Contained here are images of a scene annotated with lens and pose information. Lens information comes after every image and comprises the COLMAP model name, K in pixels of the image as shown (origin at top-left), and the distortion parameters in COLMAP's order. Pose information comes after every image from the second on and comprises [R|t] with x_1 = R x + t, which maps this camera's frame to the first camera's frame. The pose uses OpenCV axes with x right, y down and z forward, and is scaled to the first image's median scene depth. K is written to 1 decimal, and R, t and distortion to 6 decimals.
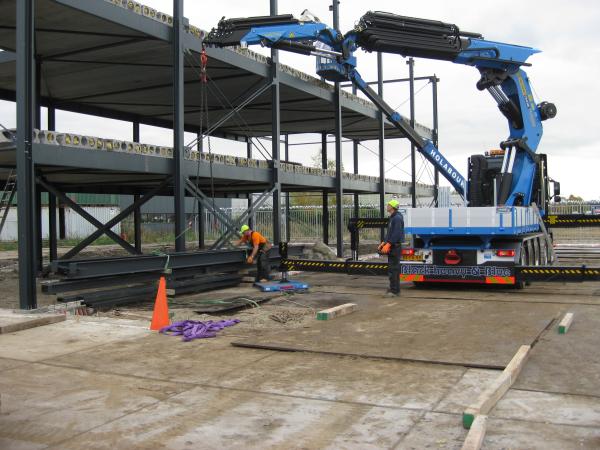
lens RADIAL K [[668.5, 0, 296.2], [0, 668.5, 228.3], [0, 0, 1]] dist [-0.142810, 0.000000]
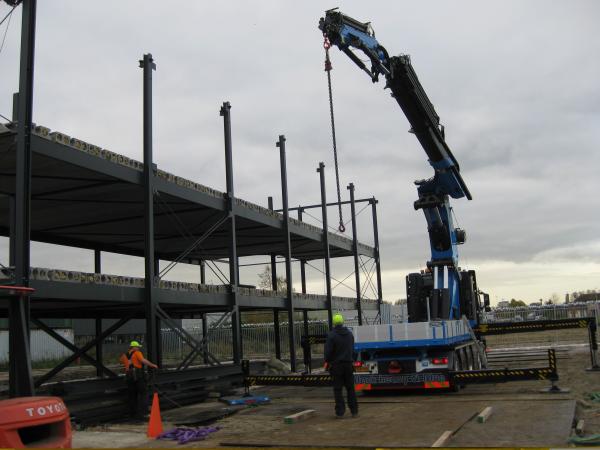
lens RADIAL K [[668.5, 0, 302.4], [0, 668.5, 230.4], [0, 0, 1]] dist [-0.142810, 0.000000]
pose [[0.995384, -0.024572, 0.092769, -0.017156], [0.039769, 0.985372, -0.165715, -0.004026], [-0.087340, 0.168639, 0.981801, -0.106770]]
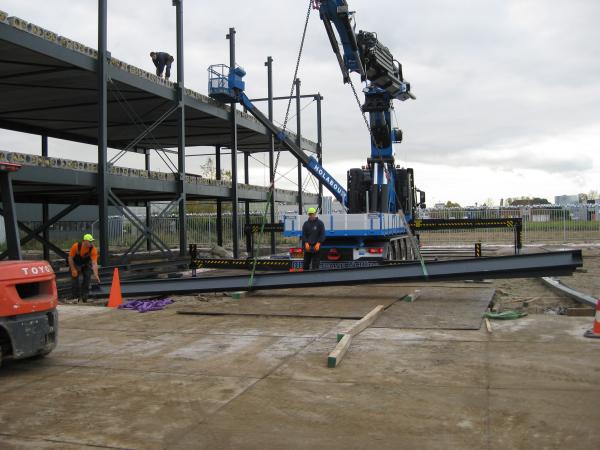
lens RADIAL K [[668.5, 0, 298.7], [0, 668.5, 222.1], [0, 0, 1]] dist [-0.142810, 0.000000]
pose [[0.984746, -0.005347, 0.173917, -0.031400], [0.008860, 0.999772, -0.019431, 0.005007], [-0.173773, 0.020676, 0.984569, -0.150983]]
